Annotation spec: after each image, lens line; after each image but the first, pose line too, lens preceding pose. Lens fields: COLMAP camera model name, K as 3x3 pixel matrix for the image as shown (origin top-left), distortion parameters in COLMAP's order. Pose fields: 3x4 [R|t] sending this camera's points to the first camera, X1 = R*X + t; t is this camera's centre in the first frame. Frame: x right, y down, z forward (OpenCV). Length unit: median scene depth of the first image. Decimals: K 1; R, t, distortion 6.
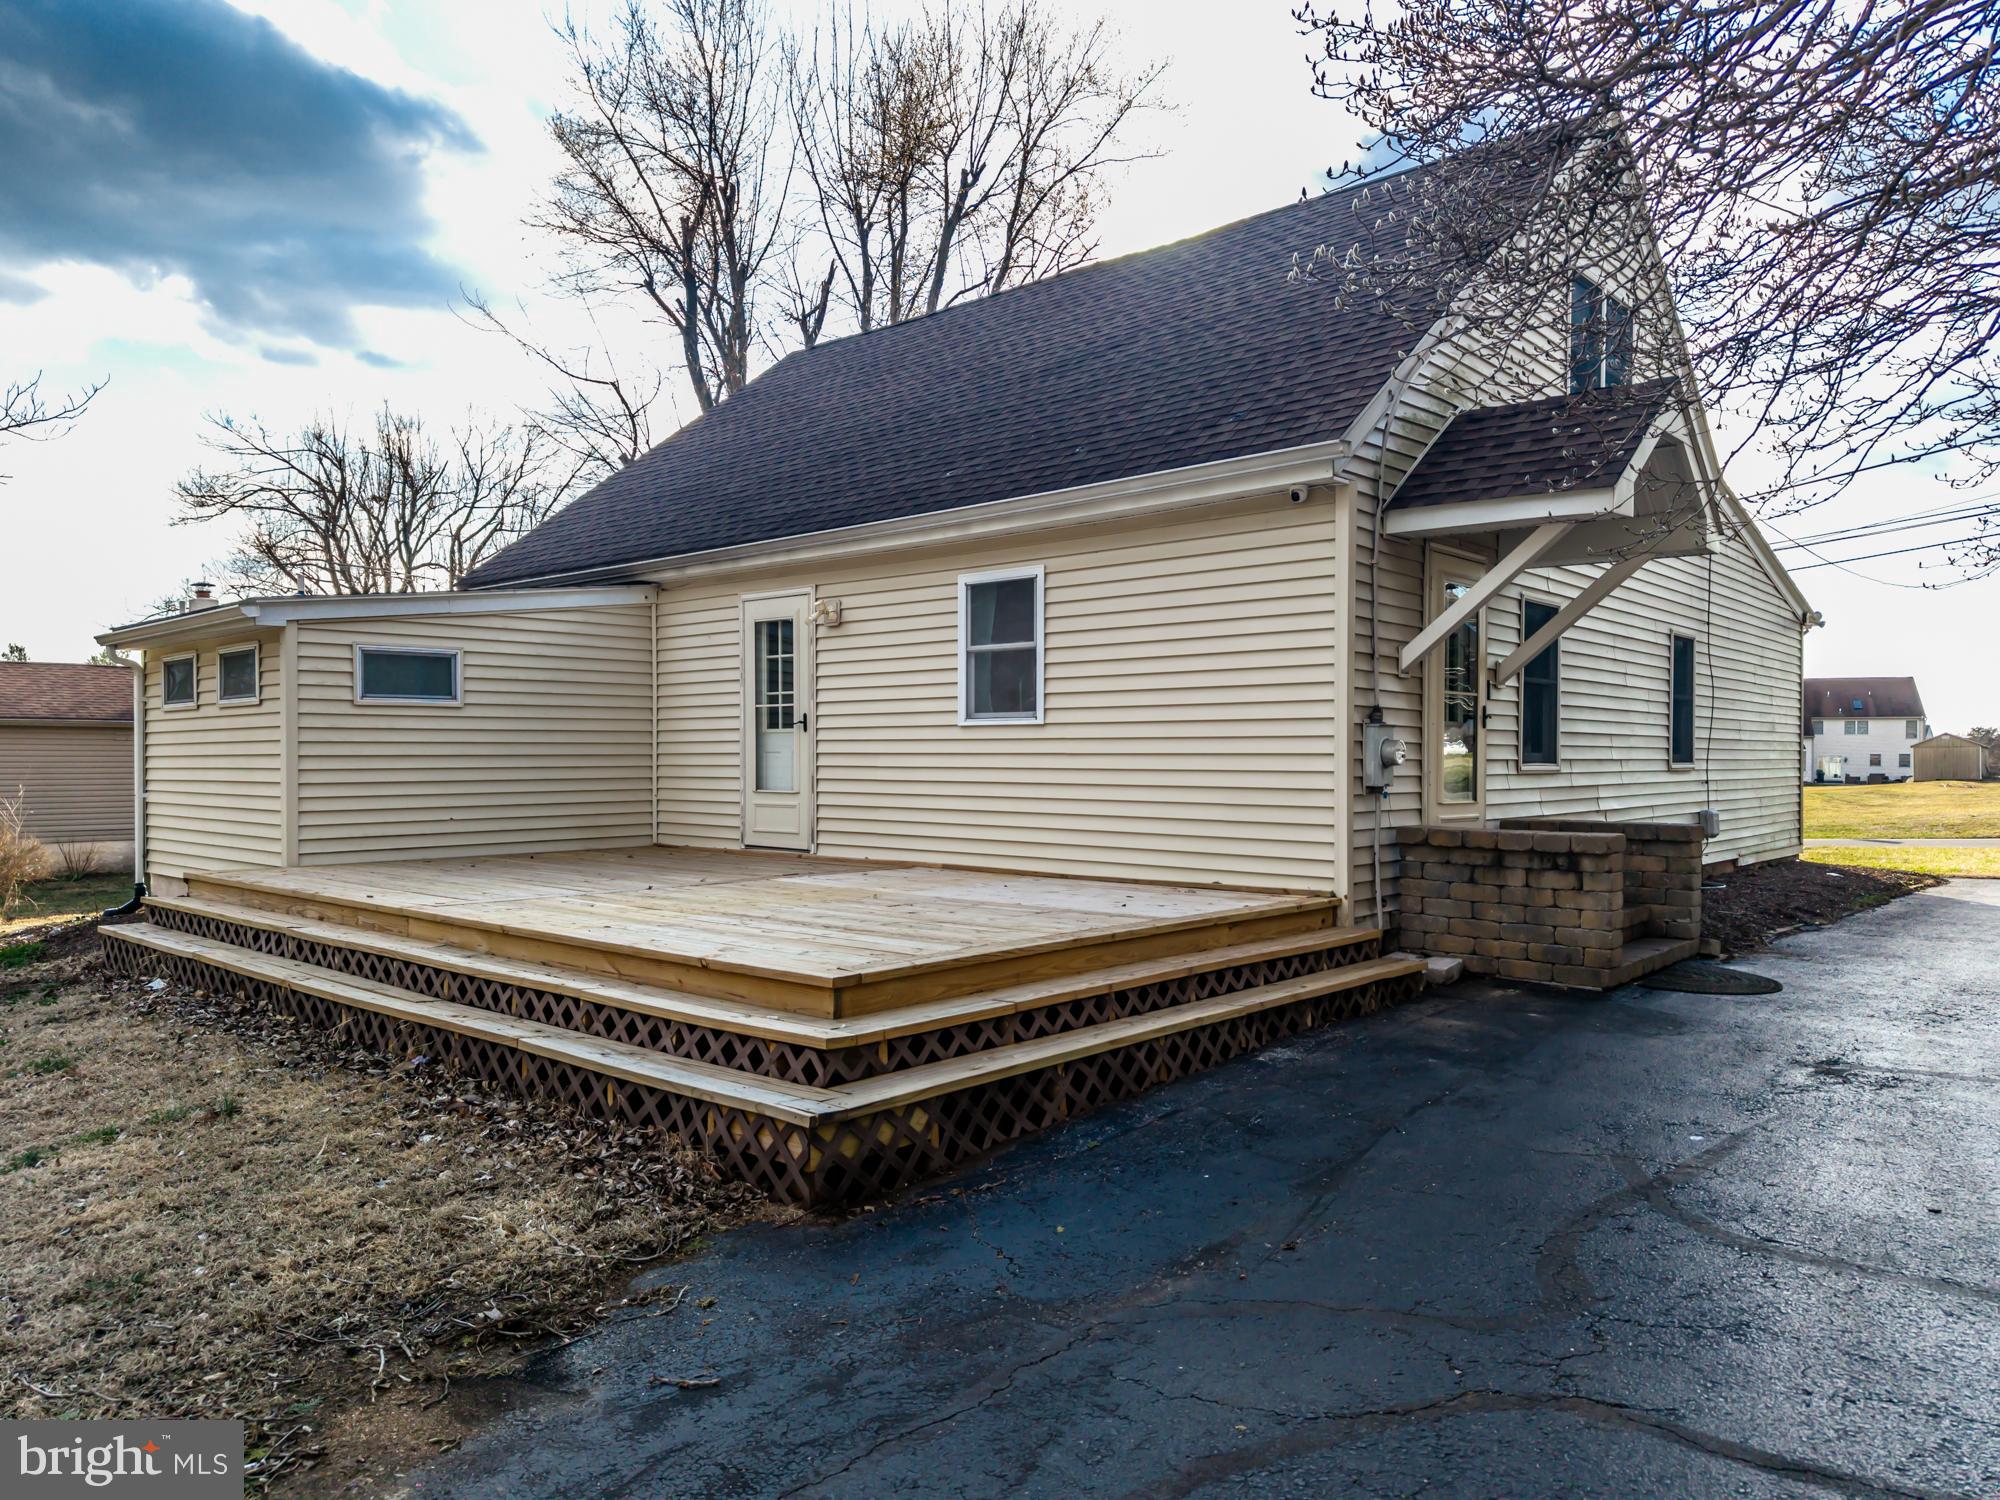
lens RADIAL K [[1353.7, 0, 1013.1], [0, 1353.7, 768.3], [0, 0, 1]] dist [0.037874, -0.033409]
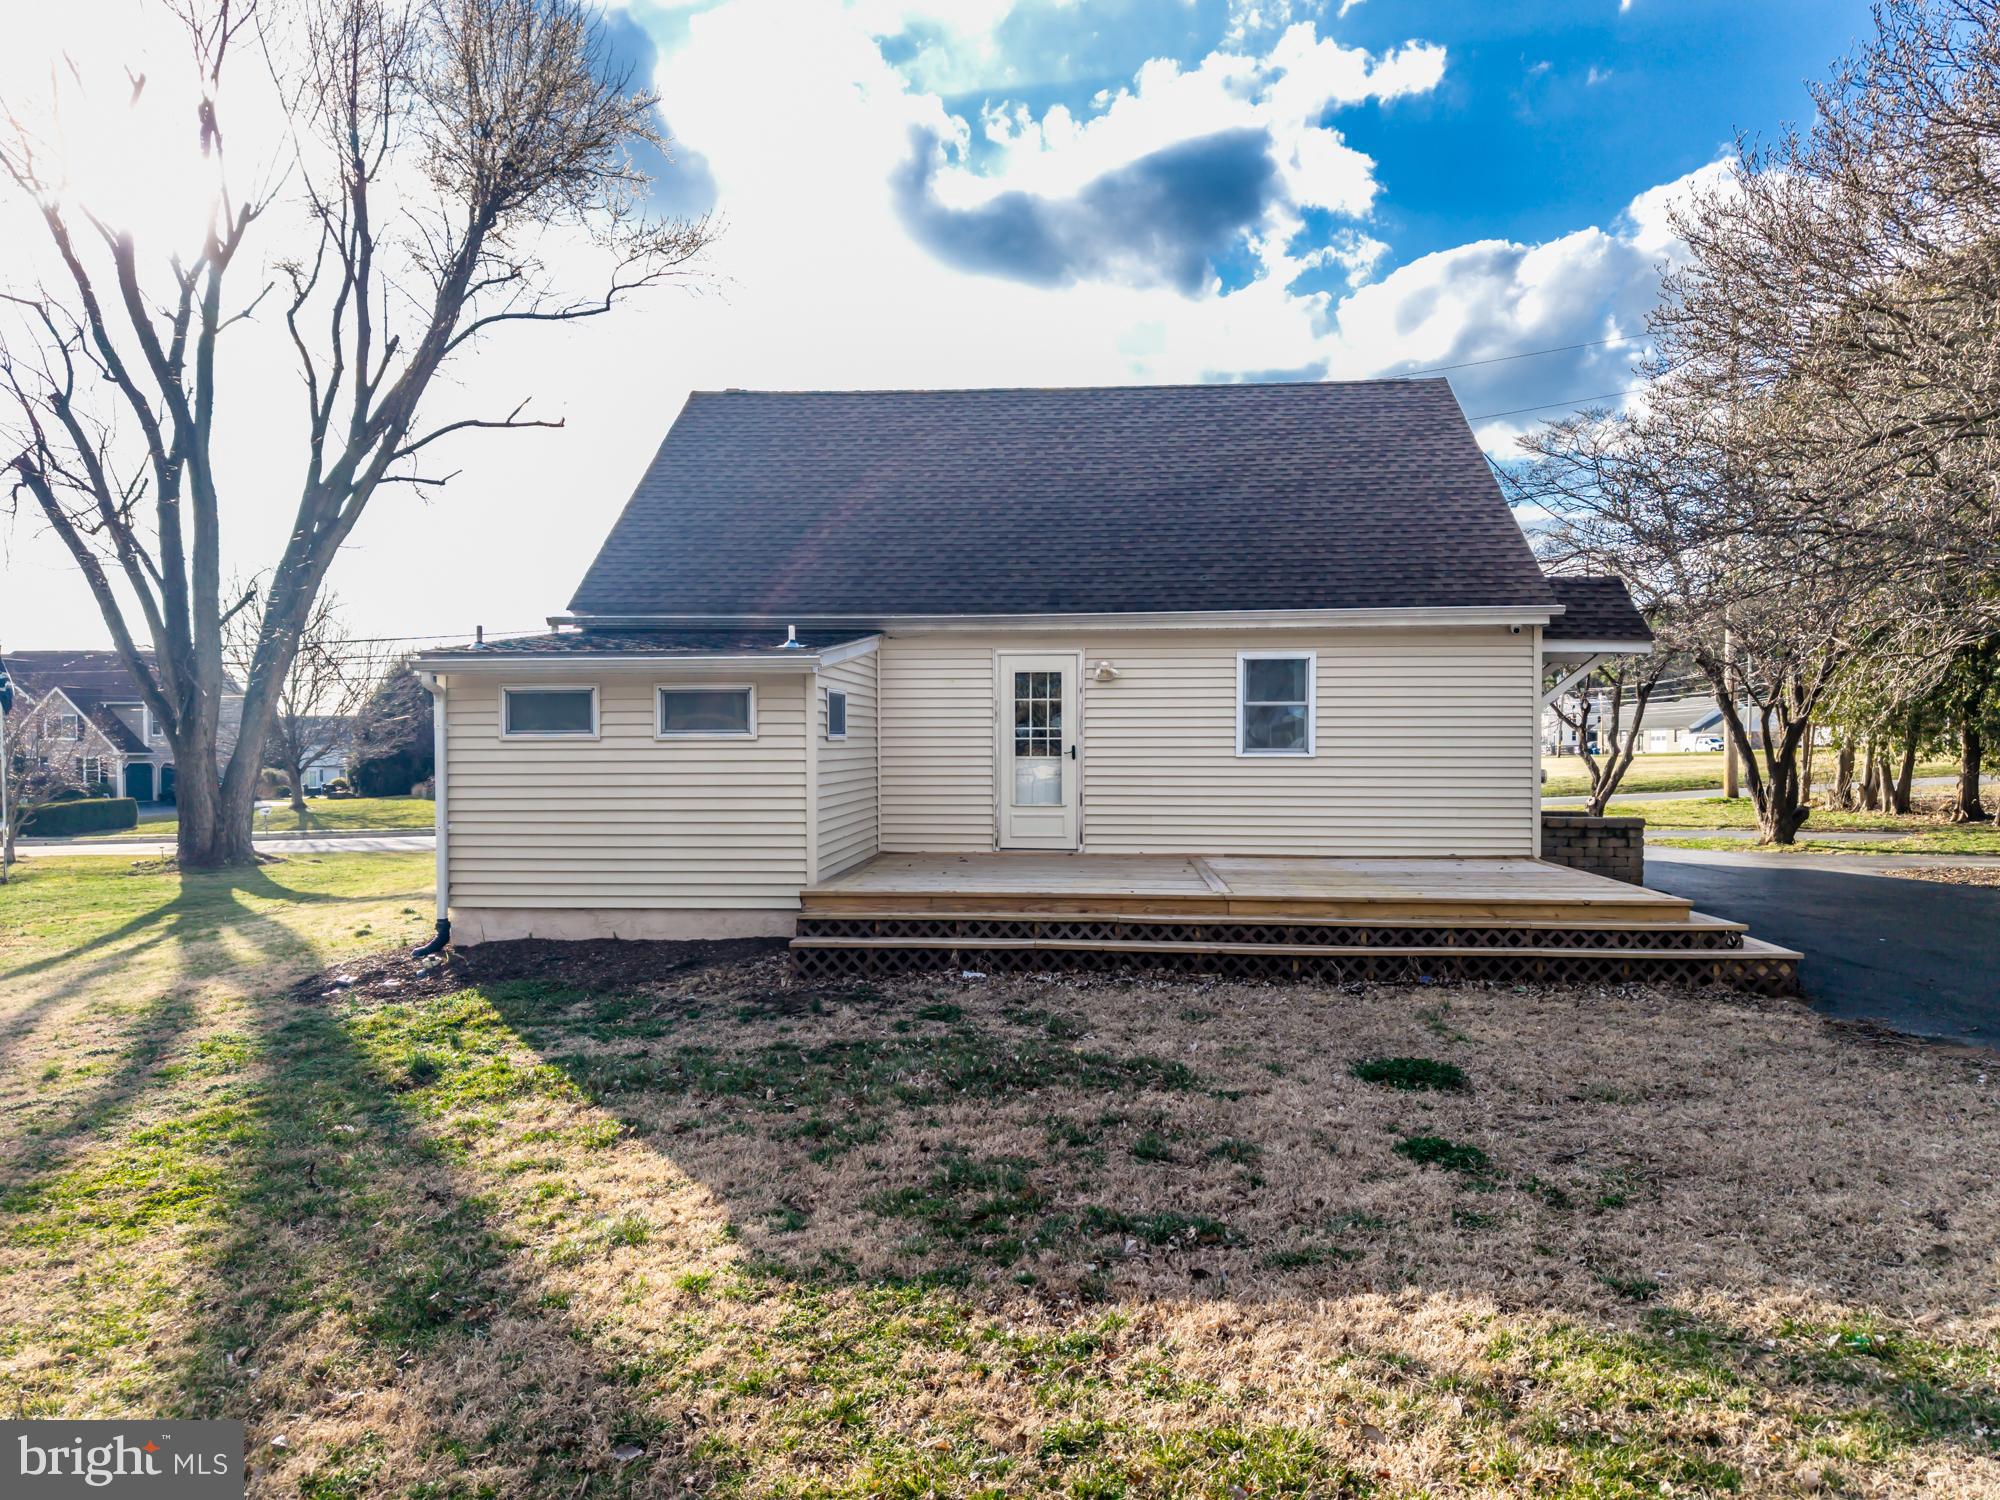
lens RADIAL K [[1353.7, 0, 1012.0], [0, 1353.7, 750.1], [0, 0, 1]] dist [0.037874, -0.033409]
pose [[0.803715, -0.005896, 0.594985, -1.005807], [0.008162, 0.999966, -0.001116, -0.035763], [-0.594959, 0.005754, 0.803736, -0.019564]]
